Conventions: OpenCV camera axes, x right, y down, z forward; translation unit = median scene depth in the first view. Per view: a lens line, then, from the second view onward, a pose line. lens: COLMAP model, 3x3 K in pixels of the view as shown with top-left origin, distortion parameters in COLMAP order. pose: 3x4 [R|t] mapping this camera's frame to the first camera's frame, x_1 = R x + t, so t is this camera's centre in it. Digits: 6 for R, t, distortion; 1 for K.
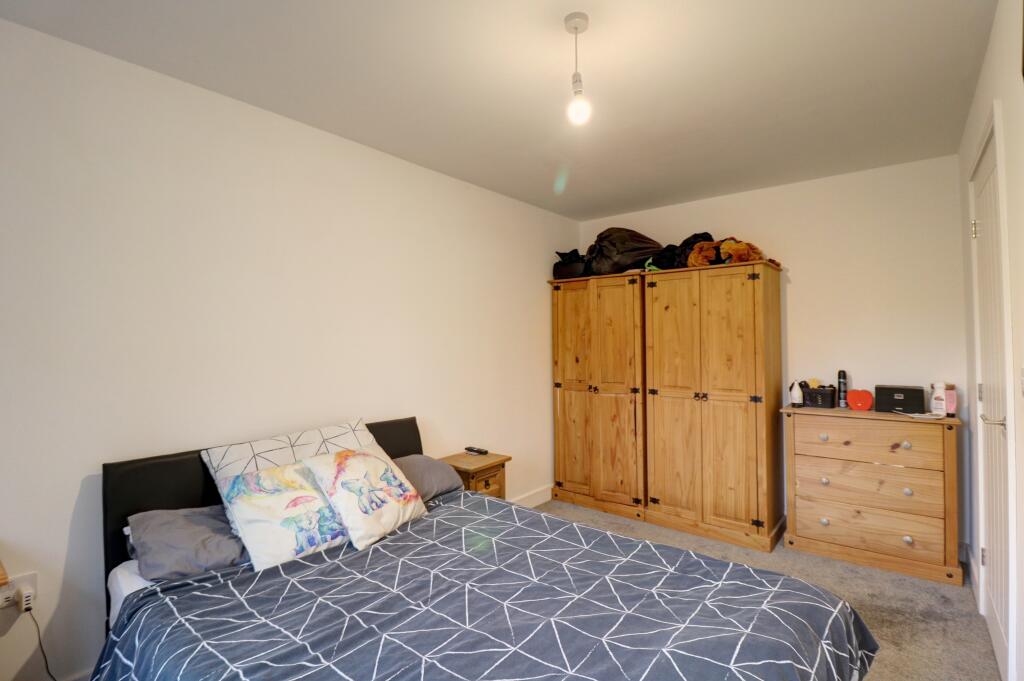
lens RADIAL K [[489.8, 0, 538.9], [0, 489.8, 332.2], [0, 0, 1]] dist [-0.002132, -0.008350]
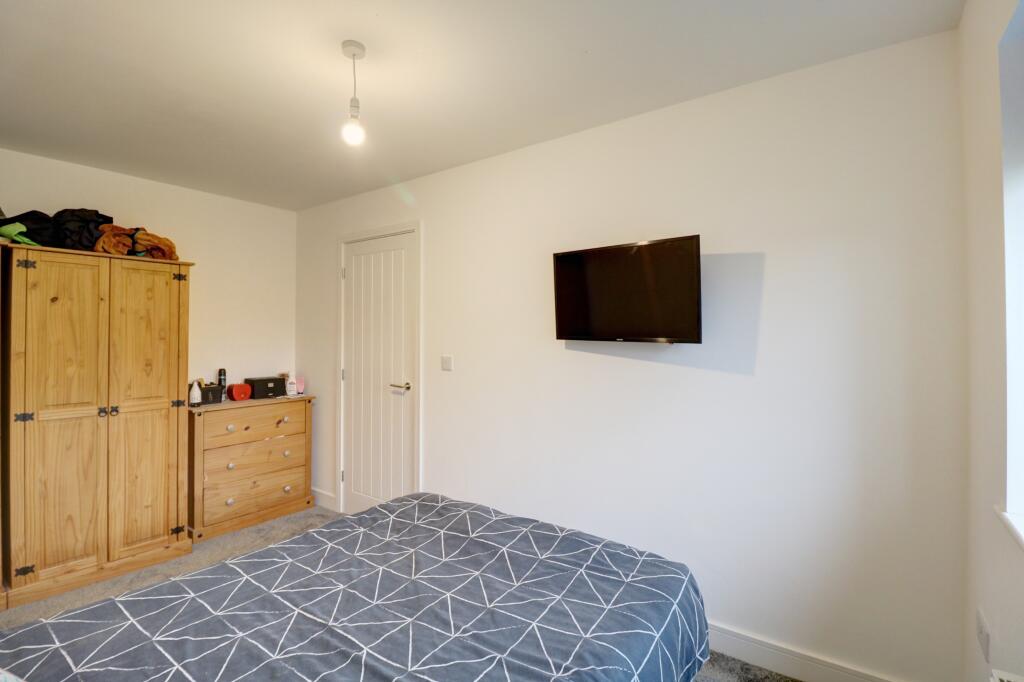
lens RADIAL K [[489.8, 0, 511.8], [0, 489.8, 337.7], [0, 0, 1]] dist [-0.002132, -0.008350]
pose [[-0.037335, 0.000288, 0.999303, -0.538359], [-0.019056, 0.999818, -0.001000, -0.005202], [-0.999121, -0.019080, -0.037323, 0.368468]]
